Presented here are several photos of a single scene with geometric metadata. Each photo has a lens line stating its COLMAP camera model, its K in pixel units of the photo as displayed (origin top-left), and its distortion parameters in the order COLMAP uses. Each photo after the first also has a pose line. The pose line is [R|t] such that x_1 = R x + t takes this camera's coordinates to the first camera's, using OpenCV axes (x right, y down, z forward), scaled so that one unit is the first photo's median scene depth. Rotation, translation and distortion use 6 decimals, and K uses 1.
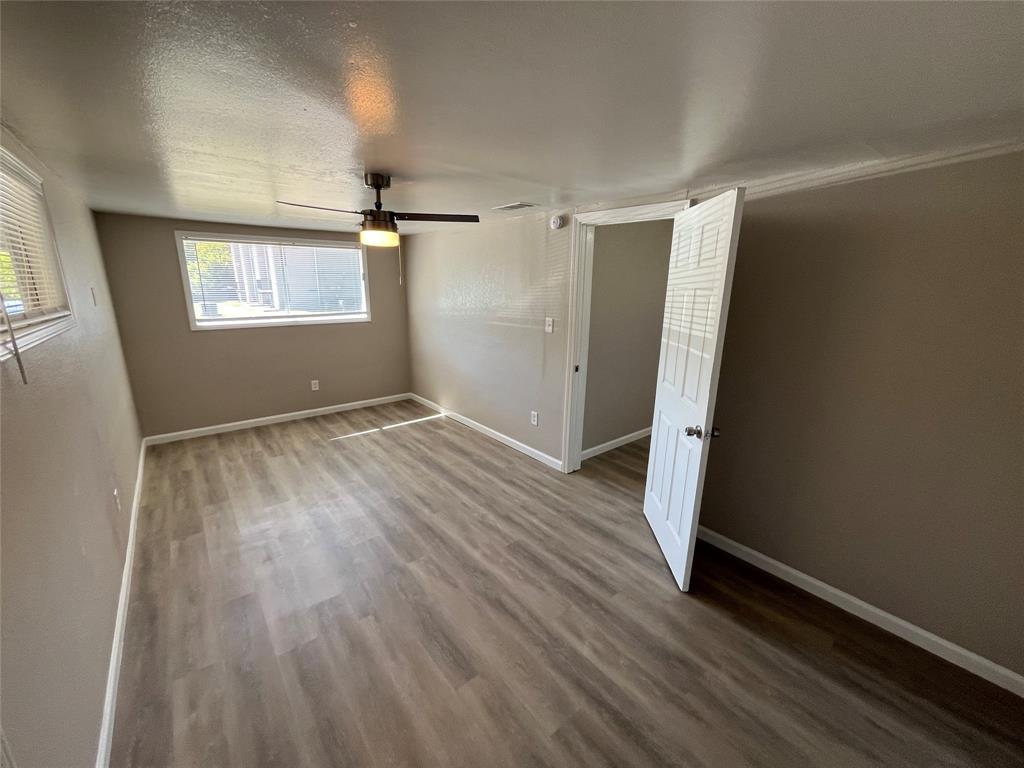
lens RADIAL K [[414.9, 0, 512.0], [0, 414.9, 384.0], [0, 0, 1]] dist [-0.002164, -0.000418]
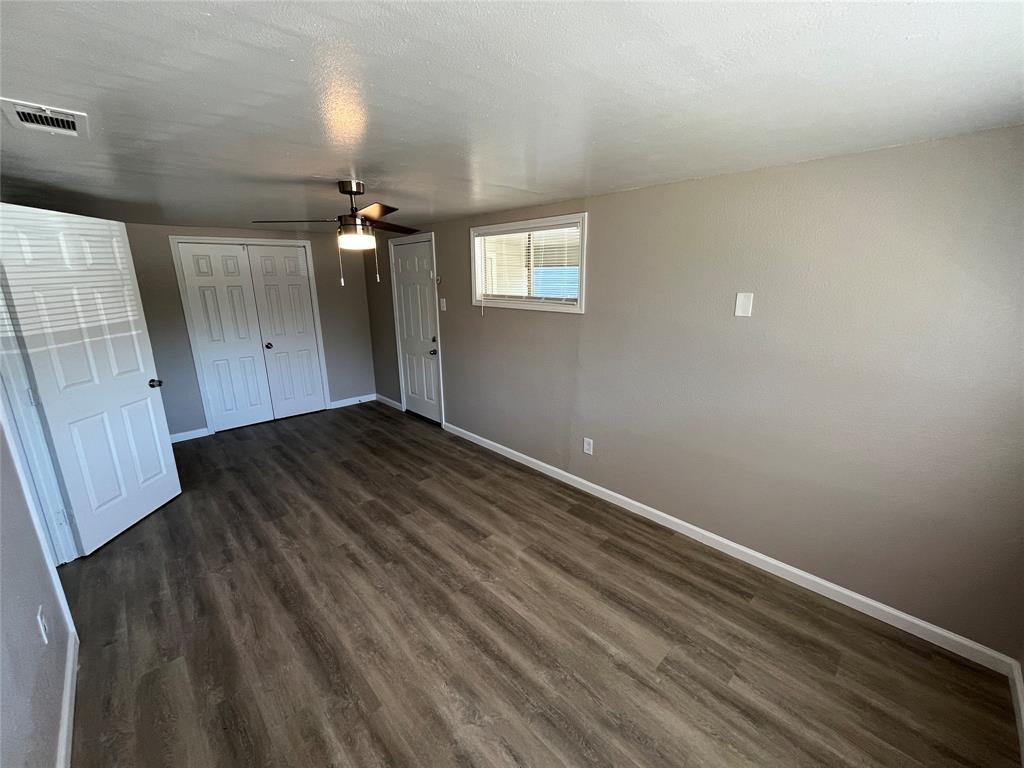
lens RADIAL K [[414.9, 0, 512.0], [0, 414.9, 384.0], [0, 0, 1]] dist [-0.002164, -0.000418]
pose [[-0.996298, 0.014320, -0.084769, -0.434699], [-0.027261, 0.882523, 0.469479, -0.381488], [0.081534, 0.470052, -0.878865, 1.508035]]
